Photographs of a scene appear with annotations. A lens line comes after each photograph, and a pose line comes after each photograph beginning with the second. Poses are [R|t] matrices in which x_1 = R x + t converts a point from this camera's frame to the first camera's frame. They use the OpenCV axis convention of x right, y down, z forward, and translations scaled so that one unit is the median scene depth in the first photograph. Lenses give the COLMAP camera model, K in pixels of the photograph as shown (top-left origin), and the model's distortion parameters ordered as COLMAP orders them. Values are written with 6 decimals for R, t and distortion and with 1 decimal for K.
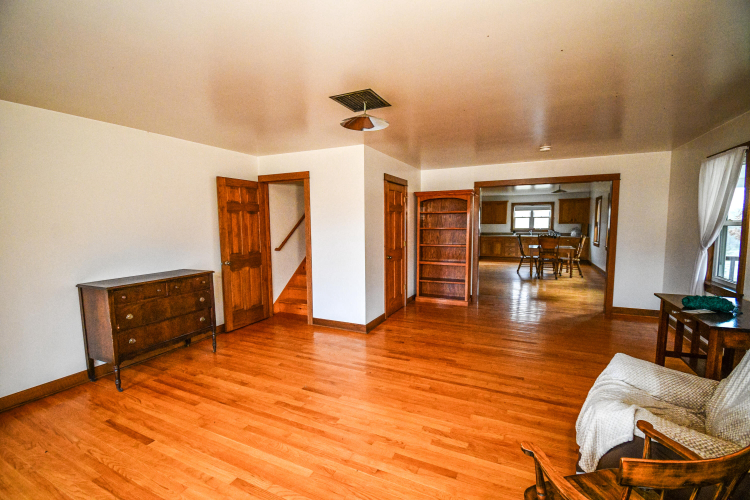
lens RADIAL K [[336.0, 0, 373.5], [0, 336.0, 253.3], [0, 0, 1]] dist [0.001061, -0.000035]
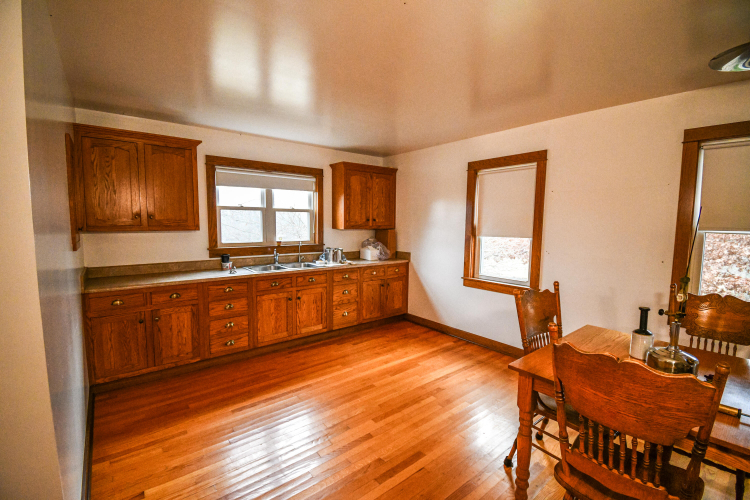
lens RADIAL K [[336.0, 0, 374.6], [0, 336.0, 249.0], [0, 0, 1]] dist [0.001061, -0.000035]
pose [[0.407714, -0.069392, 0.910469, 0.211431], [0.060423, 0.996973, 0.048927, -0.078608], [-0.911108, 0.035065, 0.410673, 0.775218]]
